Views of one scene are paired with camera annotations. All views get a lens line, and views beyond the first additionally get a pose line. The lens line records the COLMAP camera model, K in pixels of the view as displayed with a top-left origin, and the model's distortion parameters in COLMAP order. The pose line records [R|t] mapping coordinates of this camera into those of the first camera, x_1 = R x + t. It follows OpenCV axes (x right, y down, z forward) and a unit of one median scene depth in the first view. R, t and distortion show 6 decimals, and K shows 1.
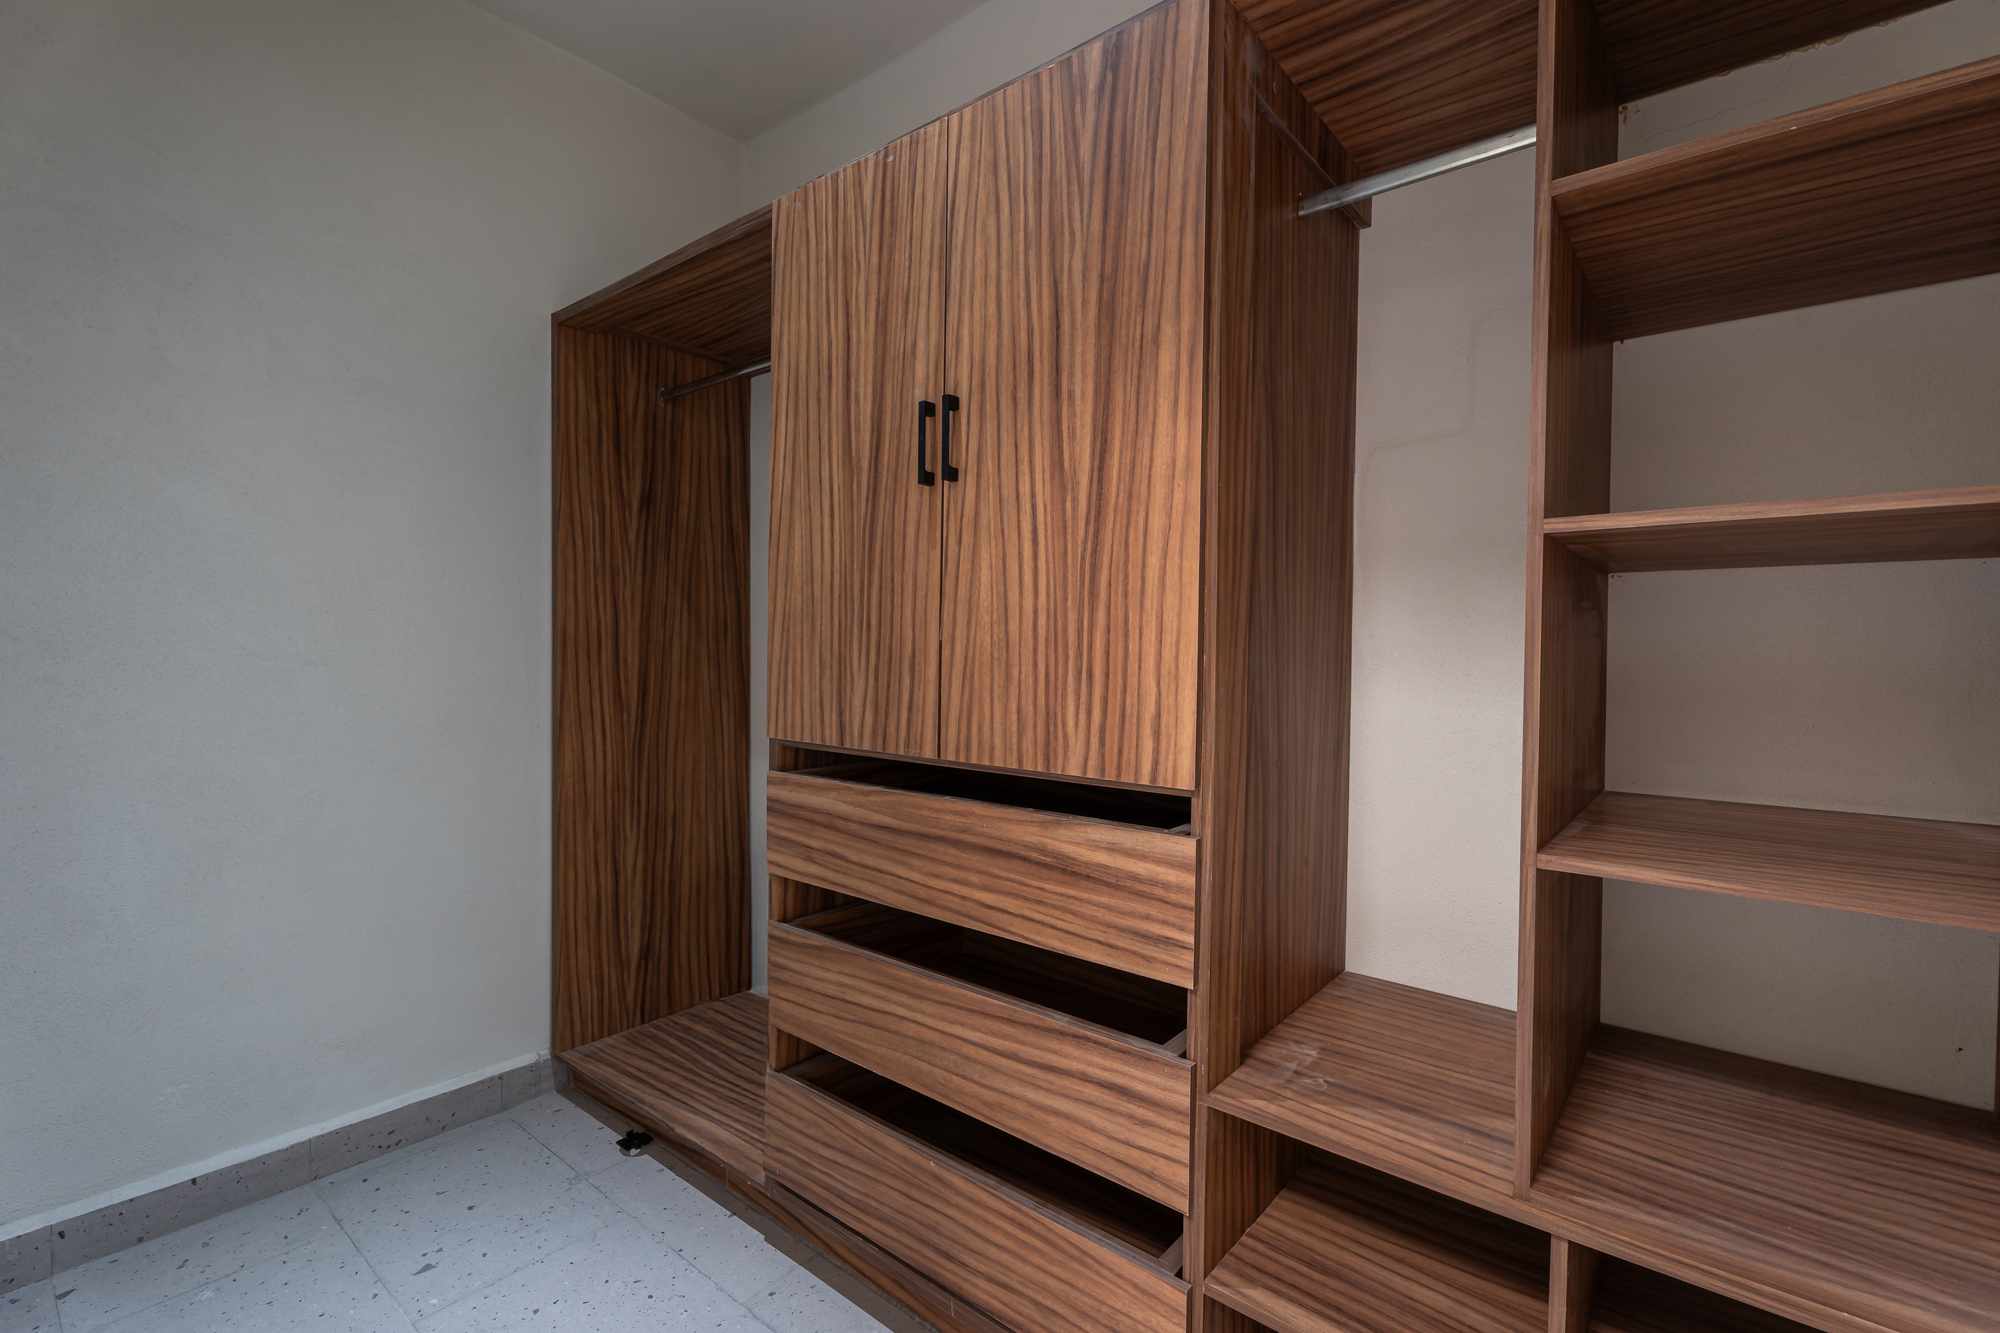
lens RADIAL K [[889.8, 0, 1004.4], [0, 889.8, 663.6], [0, 0, 1]] dist [0.004756, 0.000556]
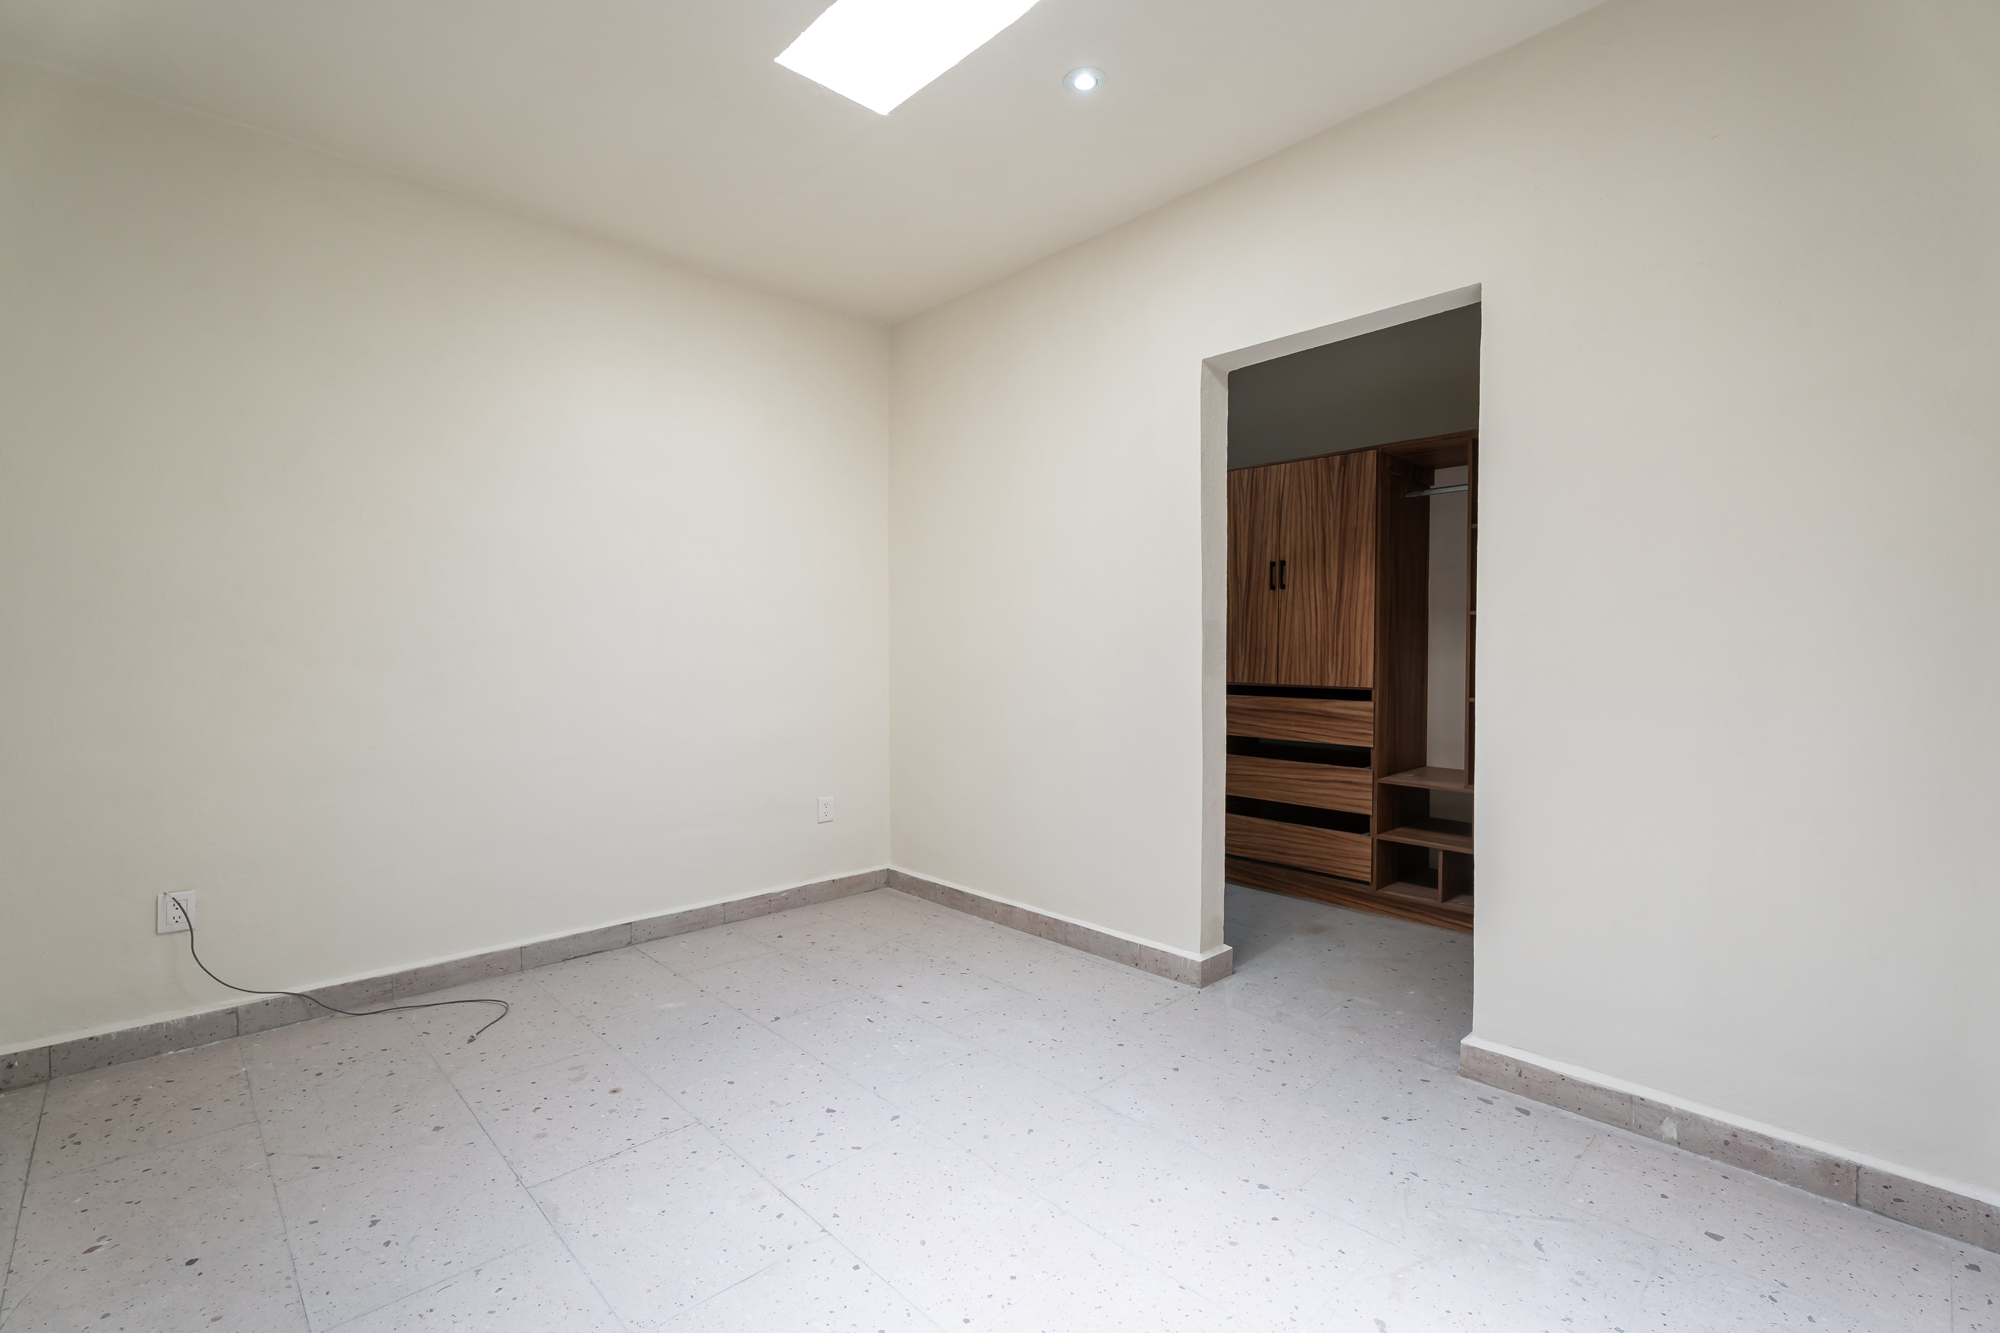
lens RADIAL K [[889.8, 0, 1006.4], [0, 889.8, 660.5], [0, 0, 1]] dist [0.004756, 0.000556]
pose [[0.993052, -0.009102, -0.117326, -0.680608], [0.009500, 0.999951, 0.002831, 0.016235], [0.117295, -0.003926, 0.993089, -2.220562]]
